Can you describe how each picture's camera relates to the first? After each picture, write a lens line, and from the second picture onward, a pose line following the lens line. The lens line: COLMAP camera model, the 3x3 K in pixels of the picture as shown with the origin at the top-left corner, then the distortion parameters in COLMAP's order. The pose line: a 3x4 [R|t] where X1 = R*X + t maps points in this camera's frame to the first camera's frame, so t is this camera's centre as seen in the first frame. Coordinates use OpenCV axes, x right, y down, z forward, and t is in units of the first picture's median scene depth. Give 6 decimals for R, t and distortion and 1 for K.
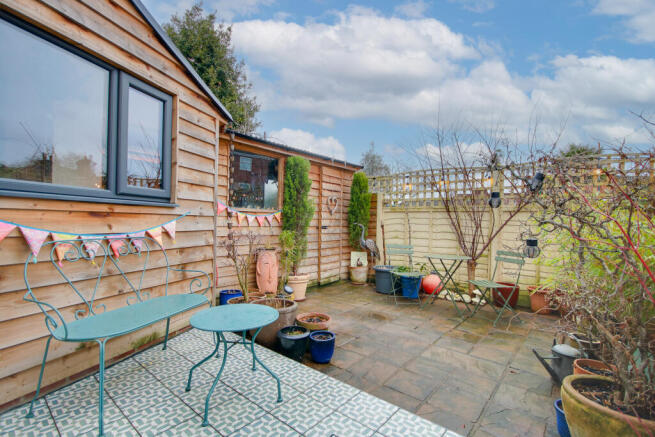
lens RADIAL K [[304.2, 0, 326.0], [0, 304.2, 219.1], [0, 0, 1]] dist [-0.000428, -0.000714]
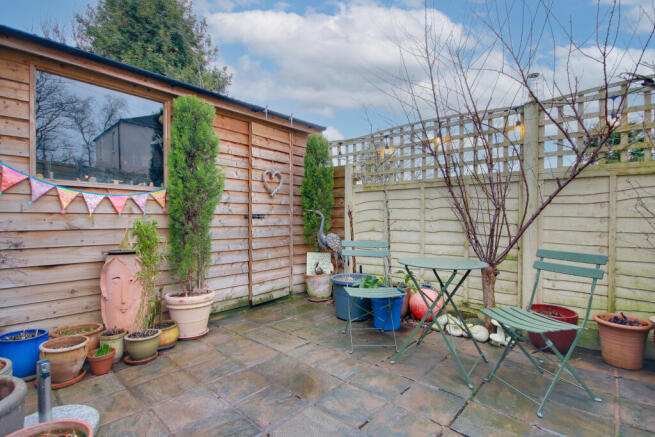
lens RADIAL K [[304.2, 0, 328.7], [0, 304.2, 220.2], [0, 0, 1]] dist [-0.000428, -0.000714]
pose [[0.998894, -0.018132, -0.043386, 0.178454], [0.018640, 0.999762, 0.011332, 0.031437], [0.043171, -0.012128, 0.998994, 0.363669]]
